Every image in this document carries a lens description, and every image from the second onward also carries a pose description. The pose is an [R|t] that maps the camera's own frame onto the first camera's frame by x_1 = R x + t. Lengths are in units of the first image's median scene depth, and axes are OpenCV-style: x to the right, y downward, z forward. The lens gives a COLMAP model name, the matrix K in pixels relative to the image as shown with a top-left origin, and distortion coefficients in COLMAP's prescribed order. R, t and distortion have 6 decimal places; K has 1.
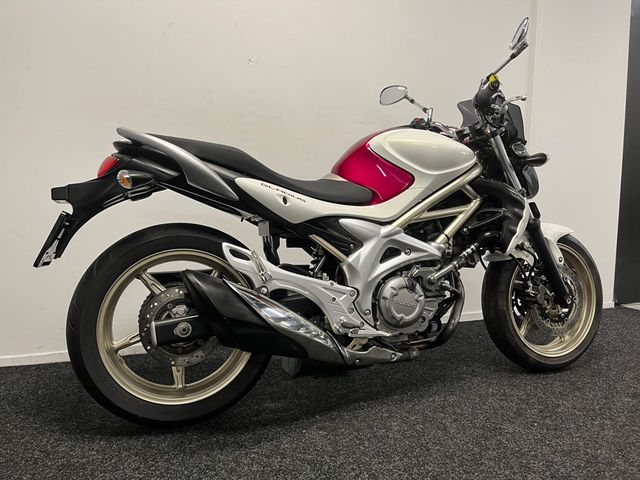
lens RADIAL K [[495.6, 0, 320.0], [0, 495.6, 240.0], [0, 0, 1]] dist [0.002720, -0.003553]
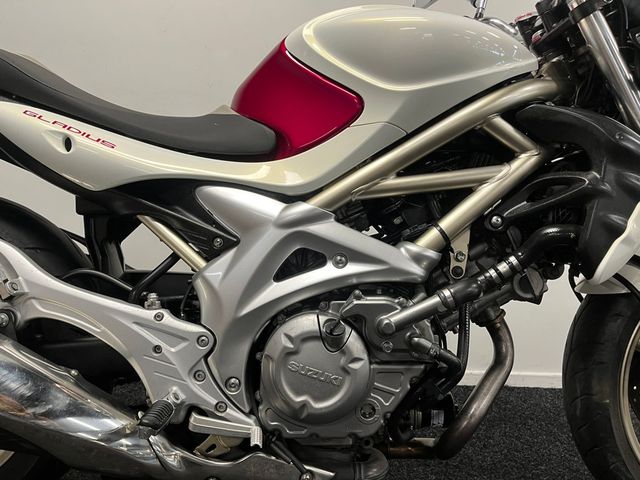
lens RADIAL K [[495.6, 0, 320.0], [0, 495.6, 240.0], [0, 0, 1]] dist [0.002720, -0.003553]
pose [[0.940479, 0.044604, -0.336911, 0.317841], [-0.046680, 0.998908, 0.001941, 0.004748], [0.336629, 0.013902, 0.941535, 0.562472]]
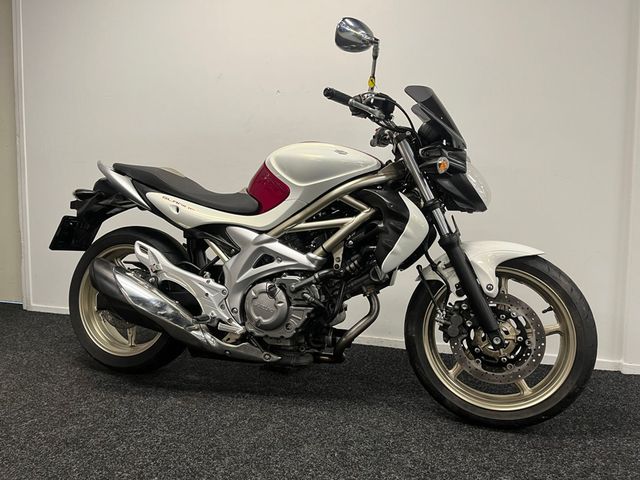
lens RADIAL K [[467.1, 0, 320.0], [0, 467.1, 240.0], [0, 0, 1]] dist [0.002589, -0.000900]
pose [[0.787485, 0.046693, -0.614562, 0.861932], [-0.058869, 0.998266, 0.000412, -0.023877], [0.613516, 0.035854, 0.788868, 0.271548]]
